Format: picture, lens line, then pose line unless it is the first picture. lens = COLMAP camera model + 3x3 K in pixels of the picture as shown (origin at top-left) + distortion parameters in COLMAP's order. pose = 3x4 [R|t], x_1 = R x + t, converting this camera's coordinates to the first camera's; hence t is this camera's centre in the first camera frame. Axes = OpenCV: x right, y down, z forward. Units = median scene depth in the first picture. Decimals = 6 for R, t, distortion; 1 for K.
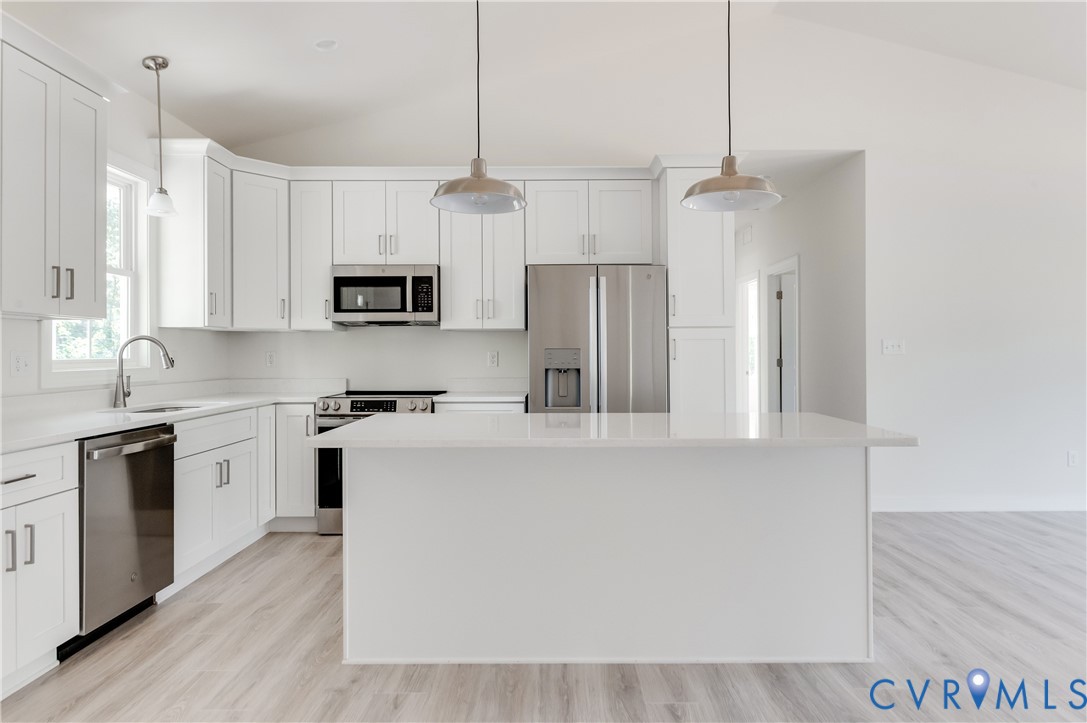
lens RADIAL K [[657.9, 0, 550.4], [0, 657.9, 354.8], [0, 0, 1]] dist [-0.001265, -0.000905]
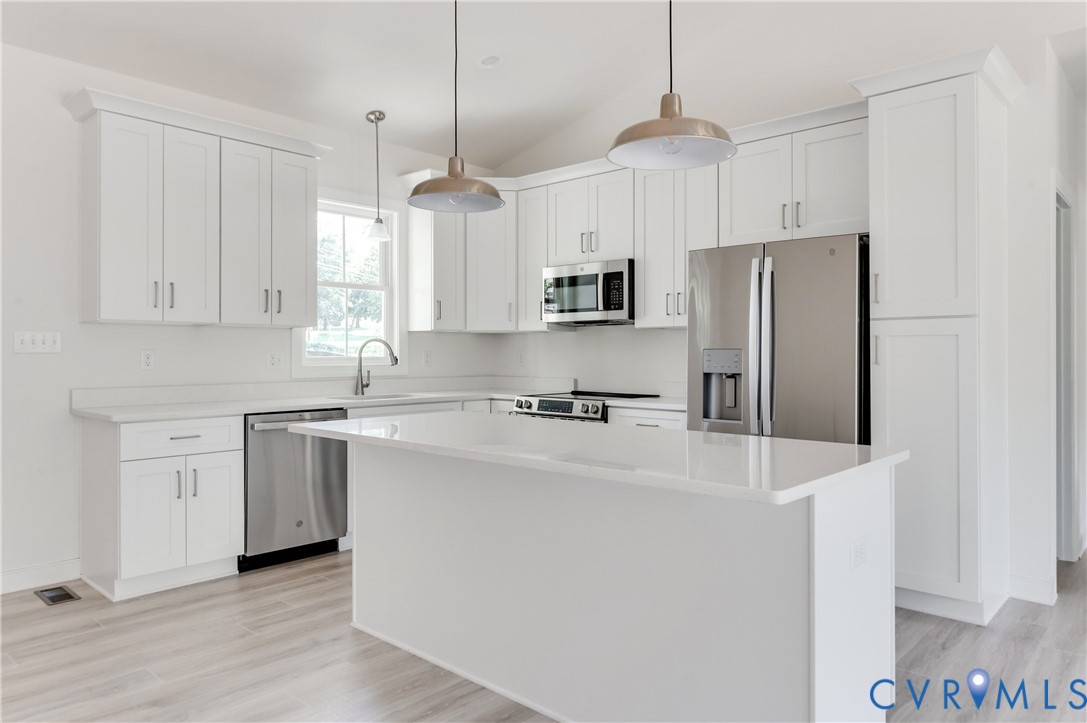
lens RADIAL K [[717.9, 0, 543.5], [0, 717.9, 361.5], [0, 0, 1]] dist [0.003428, -0.003512]
pose [[0.736333, 0.011319, -0.676525, 0.455567], [-0.005297, 0.999926, 0.010965, -0.002004], [0.676598, -0.004490, 0.736338, 0.183421]]
